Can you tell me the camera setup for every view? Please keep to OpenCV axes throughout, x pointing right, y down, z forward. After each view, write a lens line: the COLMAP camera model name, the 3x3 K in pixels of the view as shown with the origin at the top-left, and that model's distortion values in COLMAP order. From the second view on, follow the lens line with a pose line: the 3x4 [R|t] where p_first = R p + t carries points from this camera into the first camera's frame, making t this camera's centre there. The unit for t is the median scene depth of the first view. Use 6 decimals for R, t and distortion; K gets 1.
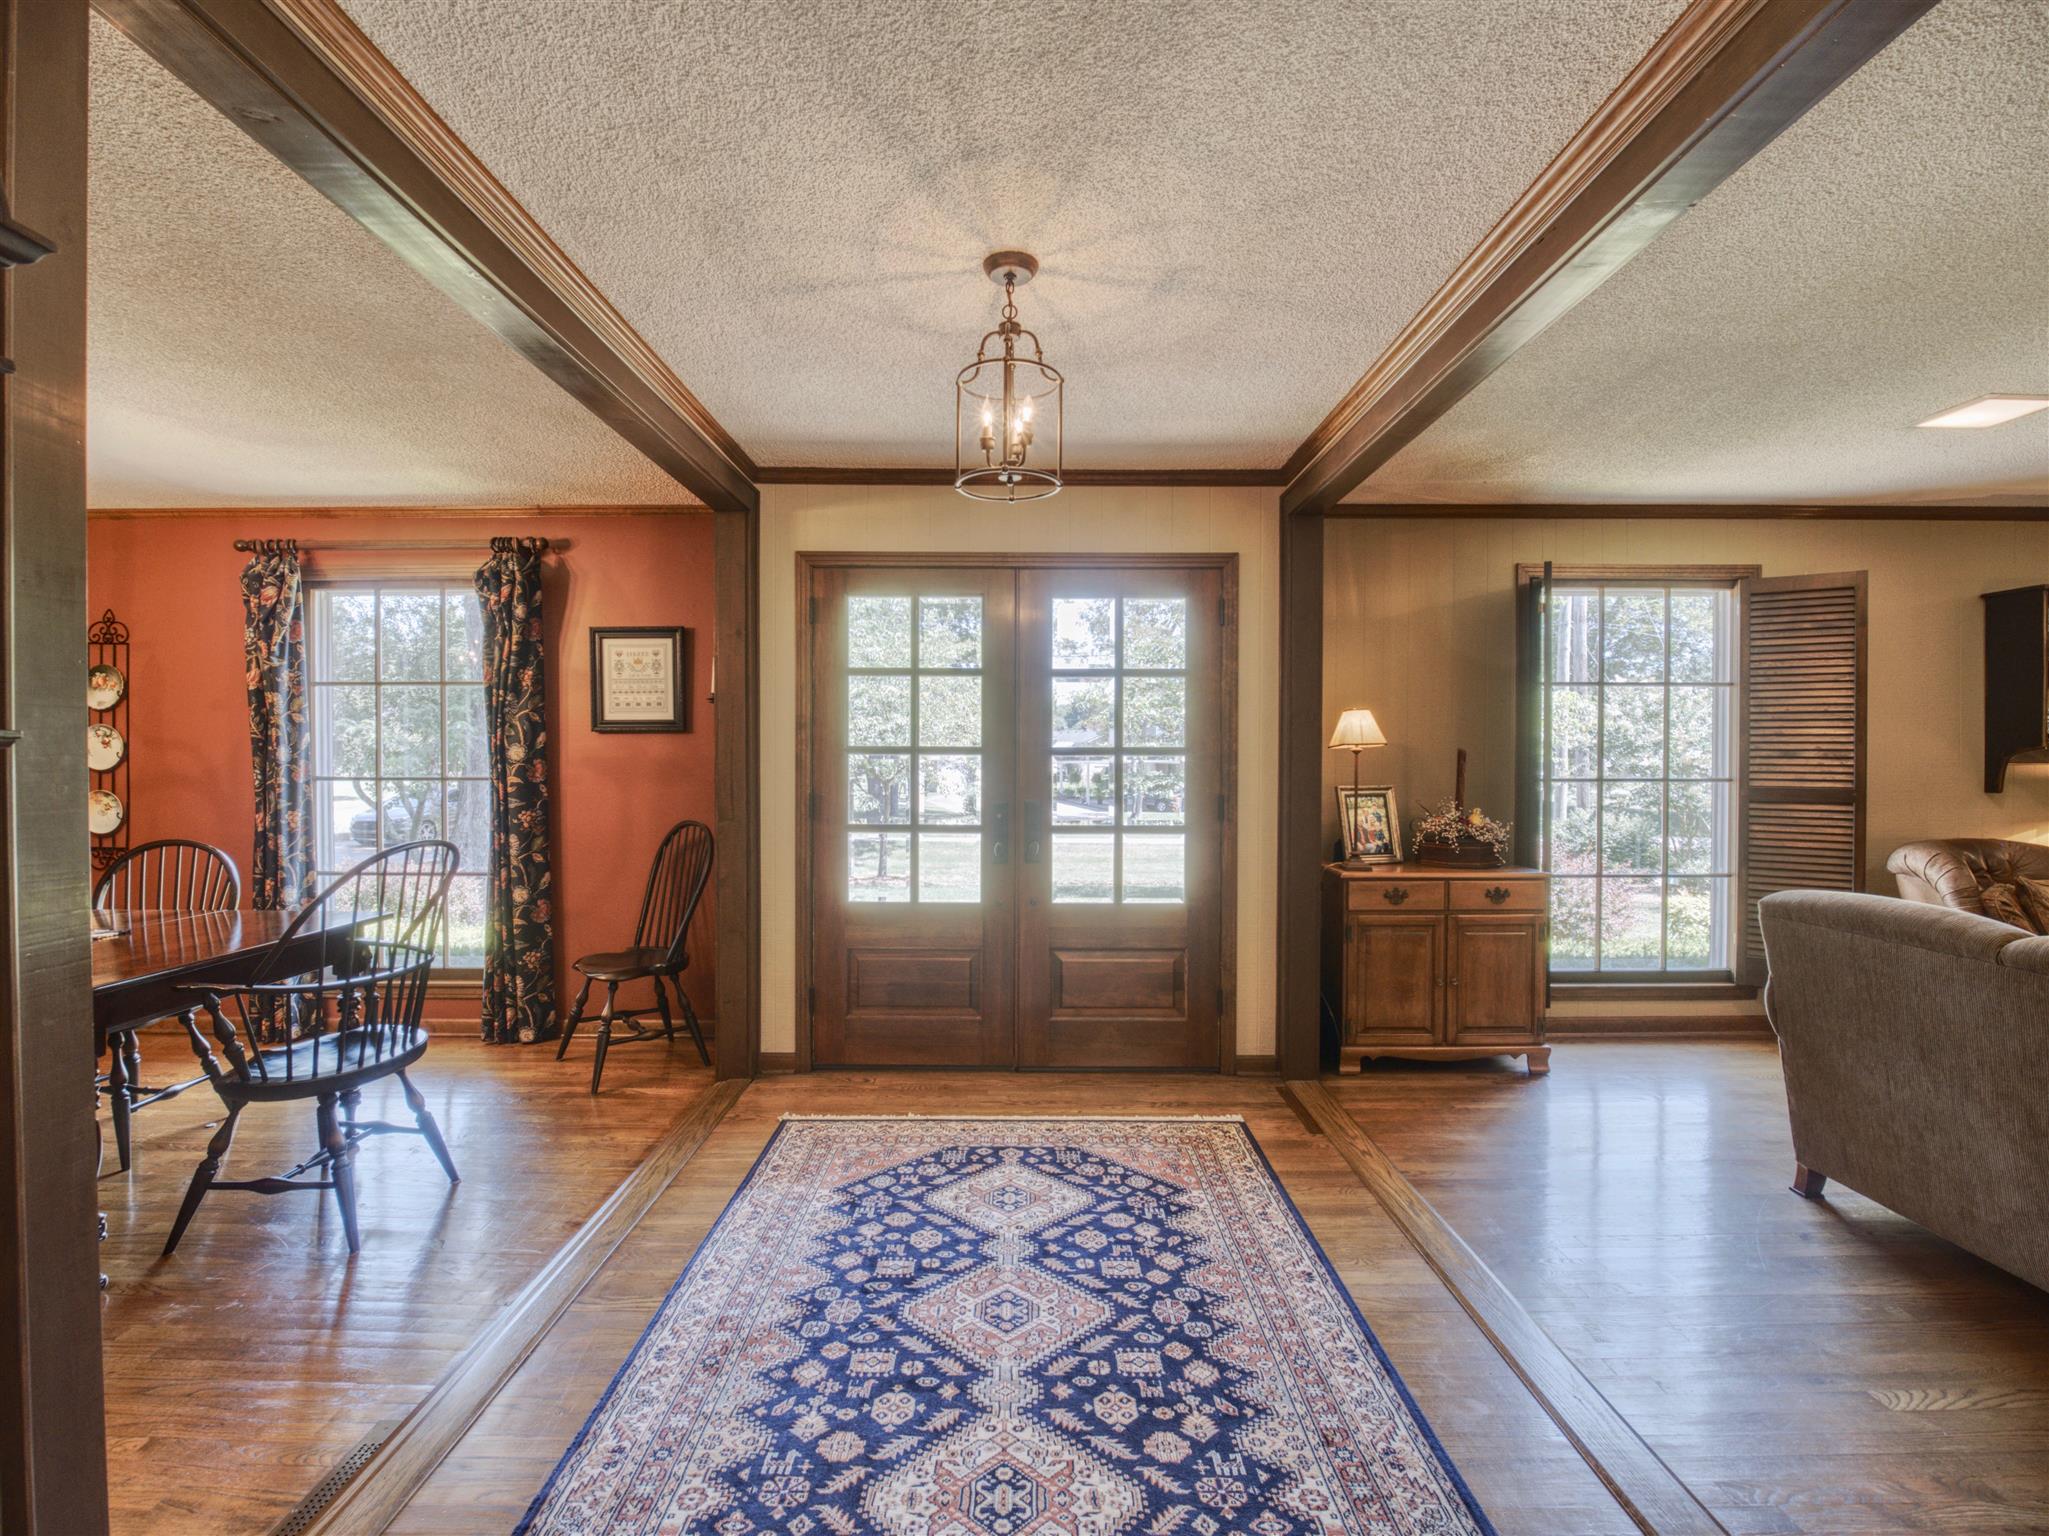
lens RADIAL K [[939.1, 0, 1025.0], [0, 939.1, 764.2], [0, 0, 1]] dist [-0.018000, -0.000800]
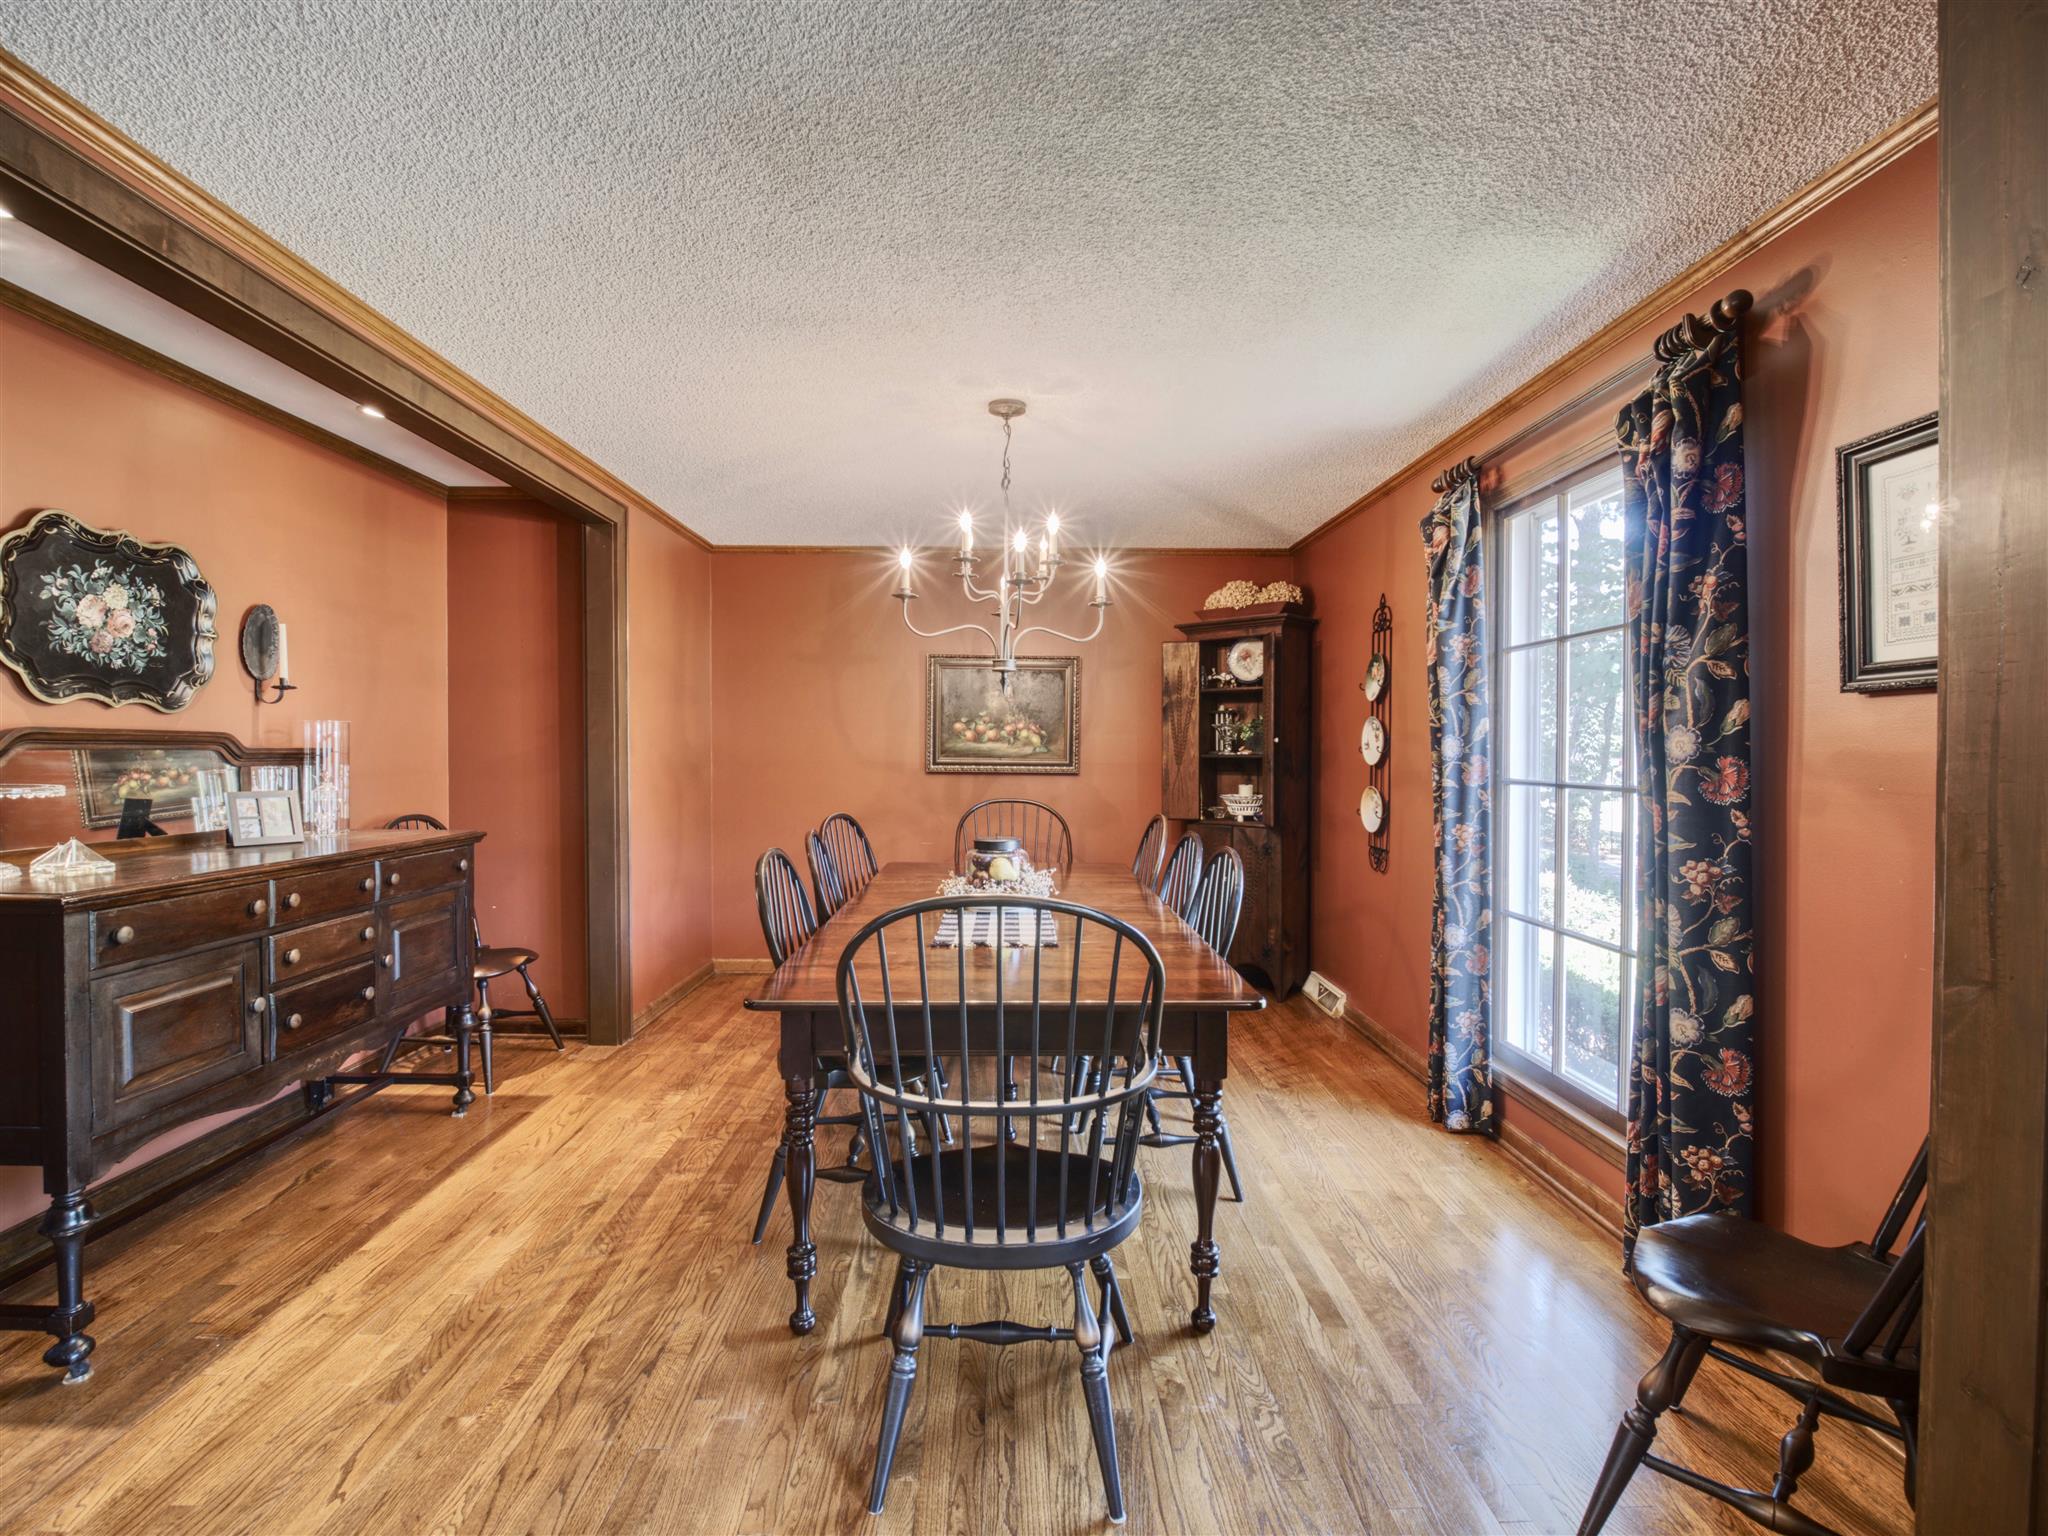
lens RADIAL K [[938.7, 0, 1030.4], [0, 938.7, 764.9], [0, 0, 1]] dist [-0.018000, -0.000800]
pose [[0.039443, 0.015694, -0.999099, -0.057979], [-0.011720, 0.999815, 0.015243, -0.004368], [0.999153, 0.011108, 0.039620, 0.627720]]
